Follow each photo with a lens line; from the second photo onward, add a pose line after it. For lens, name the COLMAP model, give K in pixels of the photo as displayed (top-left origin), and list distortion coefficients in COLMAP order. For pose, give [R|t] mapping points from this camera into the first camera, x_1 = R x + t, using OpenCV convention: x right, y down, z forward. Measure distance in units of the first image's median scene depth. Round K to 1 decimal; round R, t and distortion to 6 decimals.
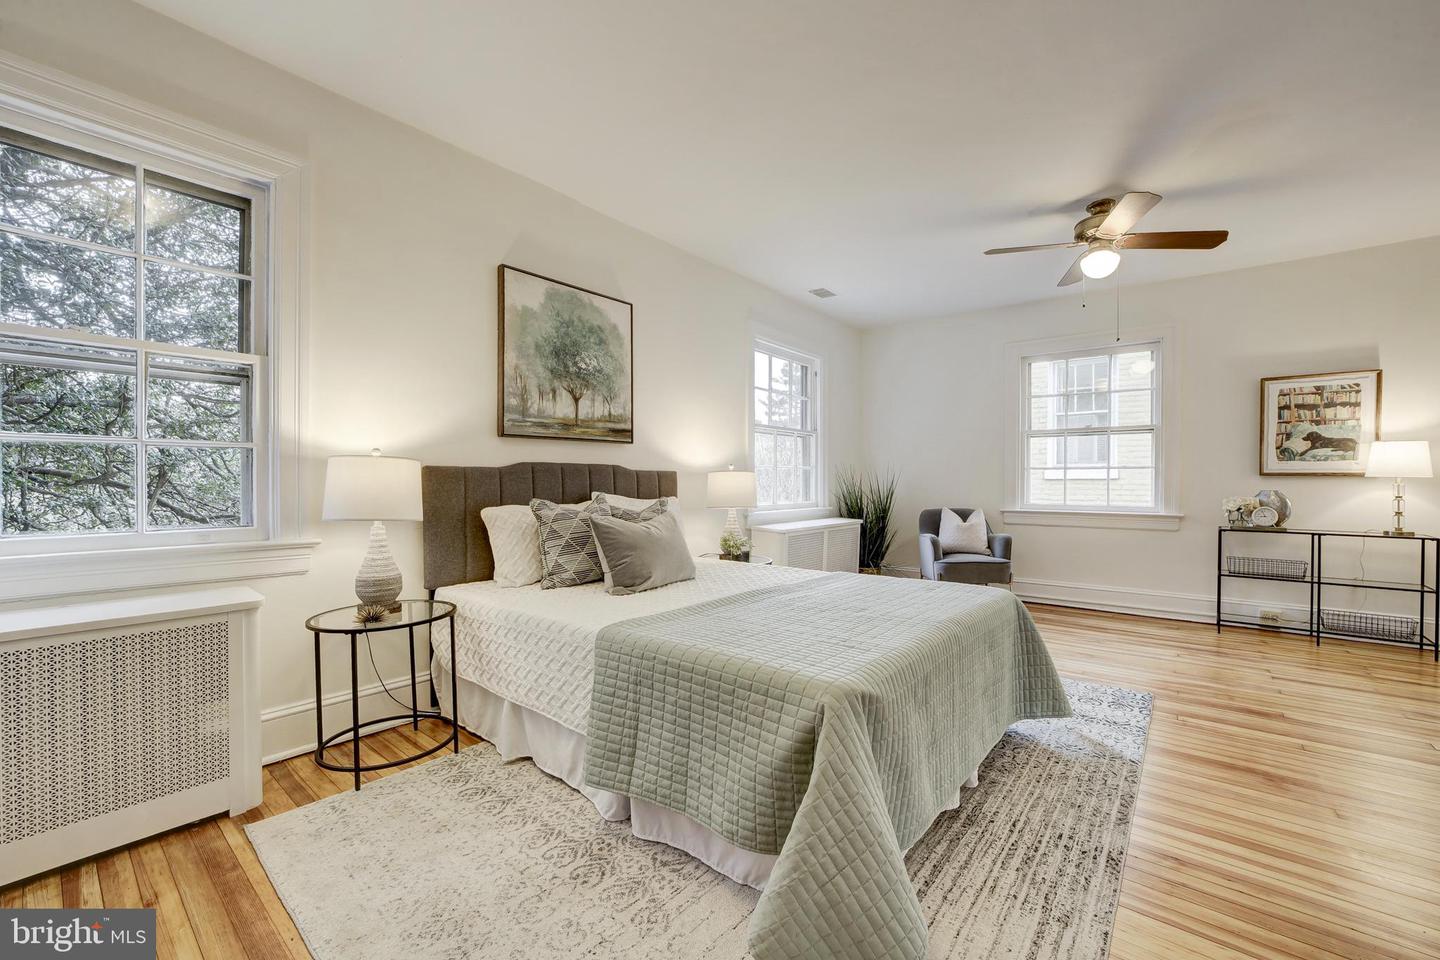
lens RADIAL K [[564.3, 0, 730.2], [0, 564.3, 489.8], [0, 0, 1]] dist [-0.026481, 0.000295]
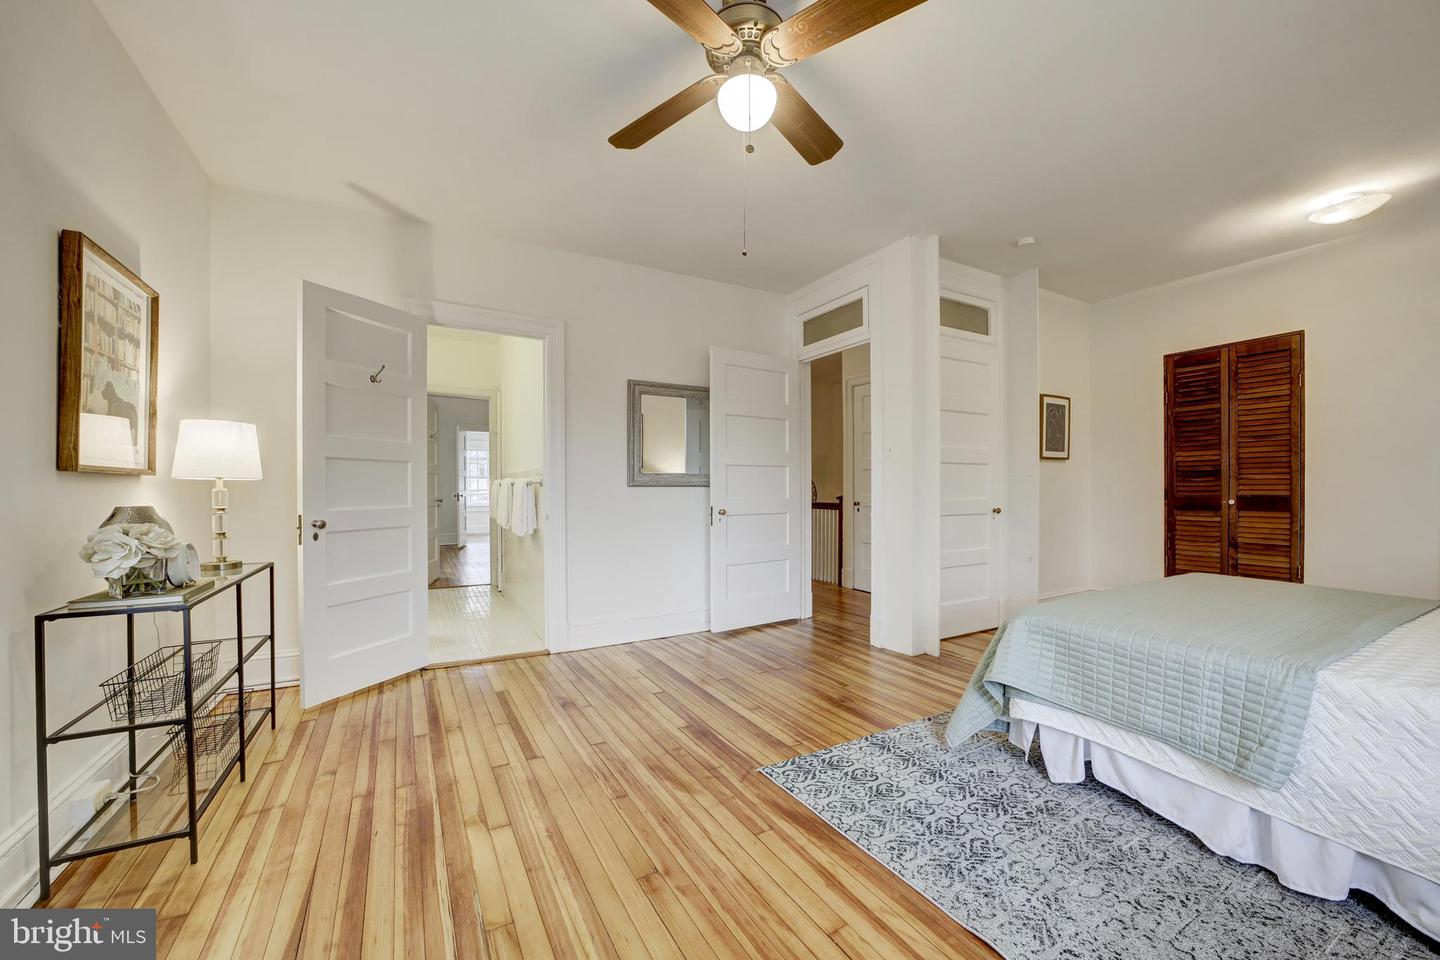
lens RADIAL K [[564.3, 0, 730.2], [0, 564.3, 489.8], [0, 0, 1]] dist [-0.026481, 0.000295]
pose [[-0.934210, 0.000176, 0.356723, 0.479101], [0.008678, 0.999715, 0.022231, -0.023110], [-0.356618, 0.023864, -0.933945, 1.551184]]
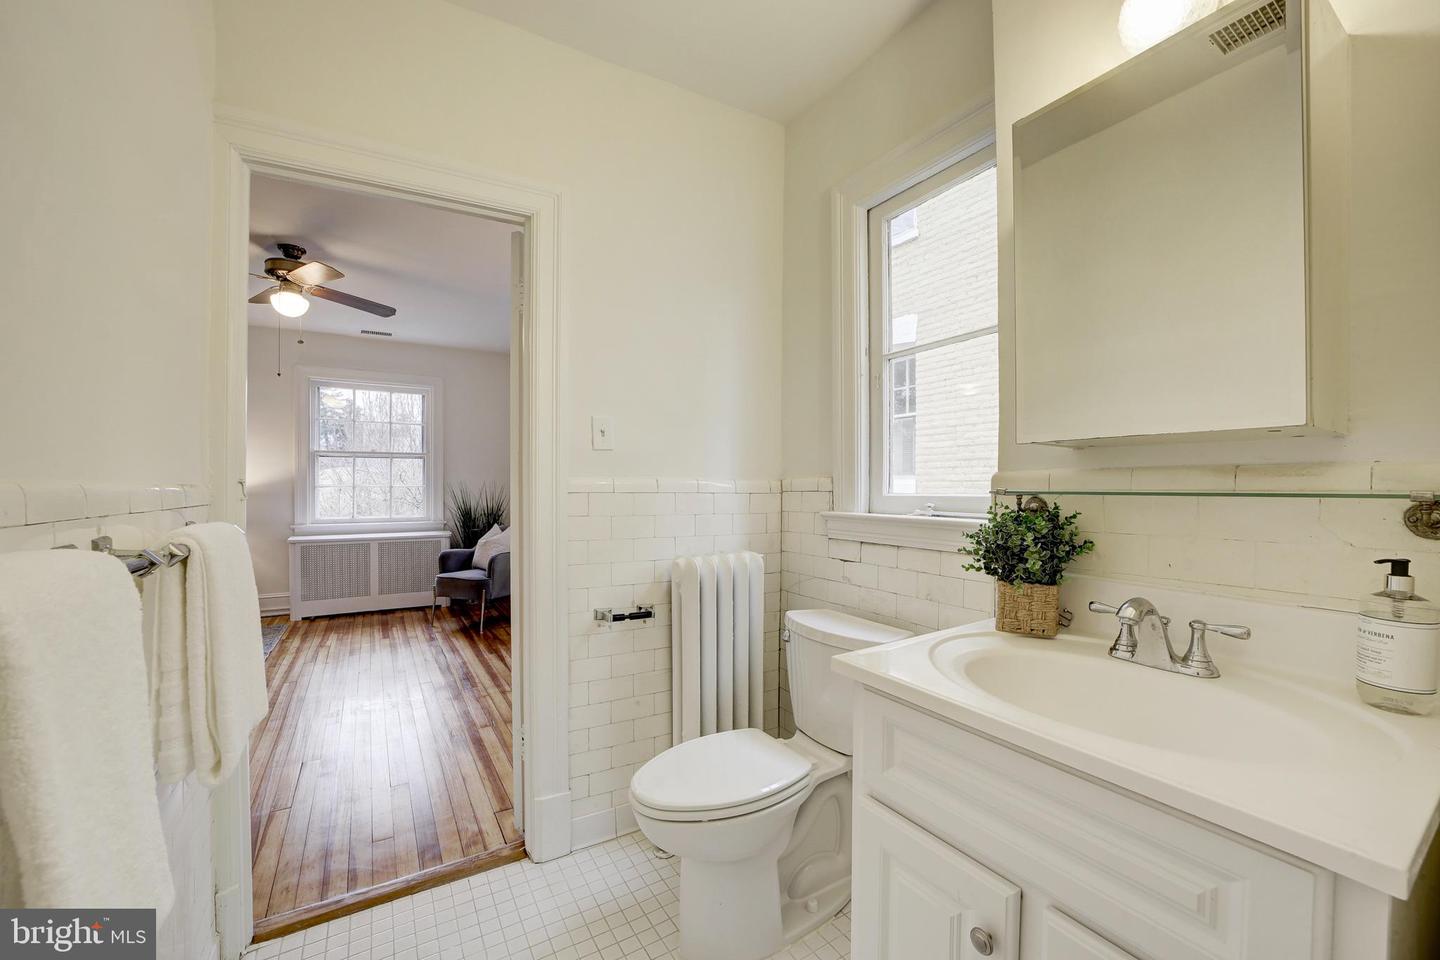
lens RADIAL K [[564.3, 0, 730.2], [0, 564.3, 489.8], [0, 0, 1]] dist [-0.026481, 0.000295]
pose [[0.948513, 0.001846, -0.316732, 1.818074], [-0.005765, 0.999918, -0.011436, -0.038561], [0.316685, 0.012673, 0.948446, 0.255682]]
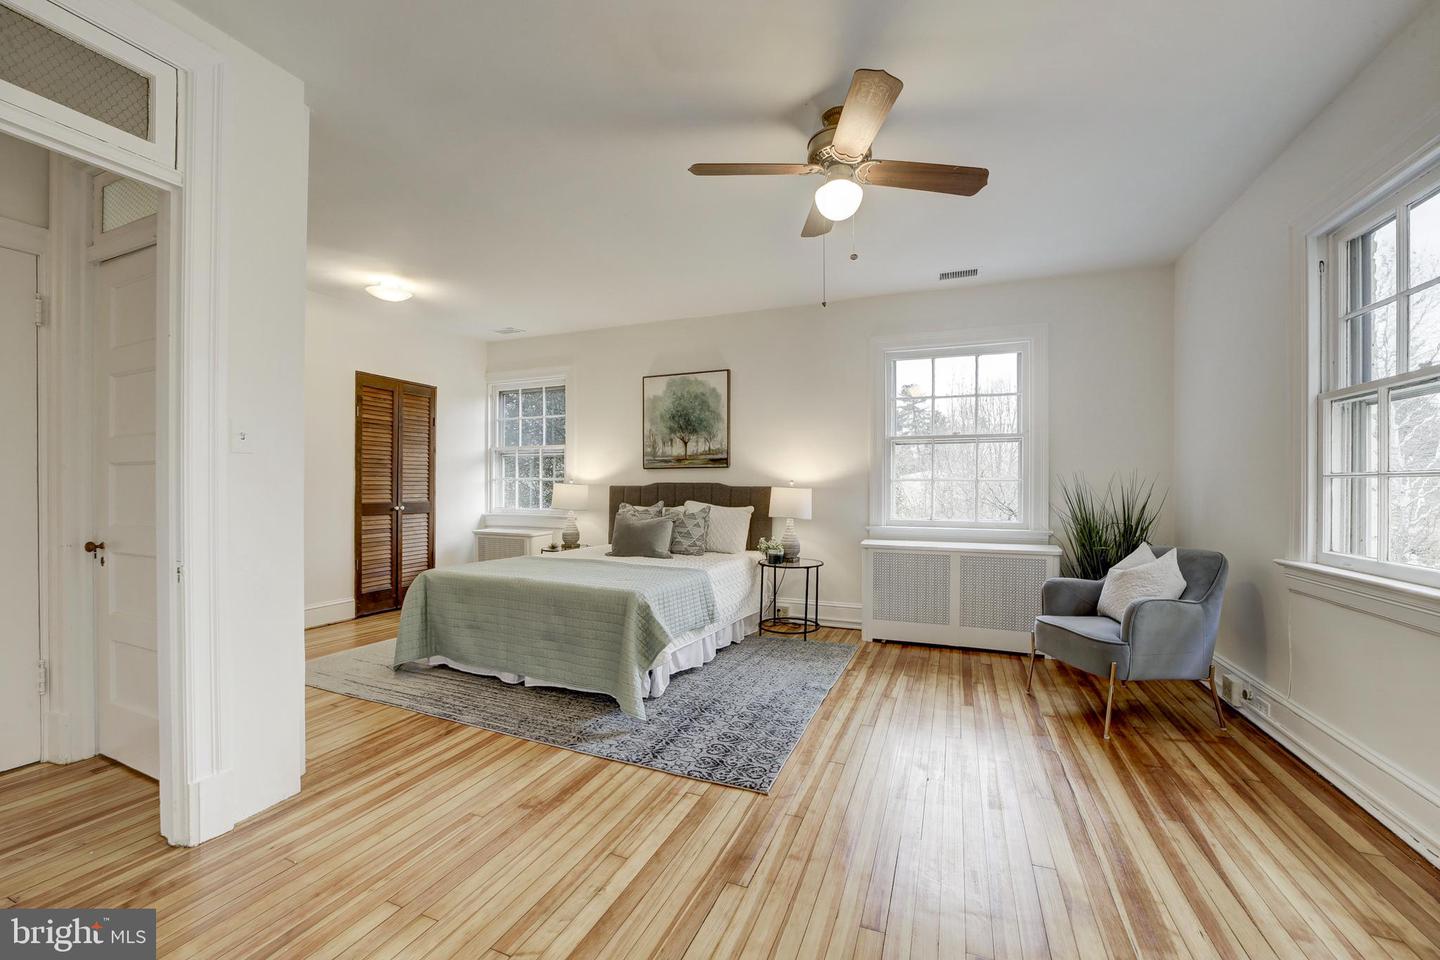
lens RADIAL K [[564.3, 0, 730.2], [0, 564.3, 489.8], [0, 0, 1]] dist [-0.026481, 0.000295]
pose [[0.294677, 0.005177, -0.955583, 1.320935], [-0.019883, 0.999802, -0.000715, -0.028691], [0.955390, 0.019211, 0.294722, 0.657611]]
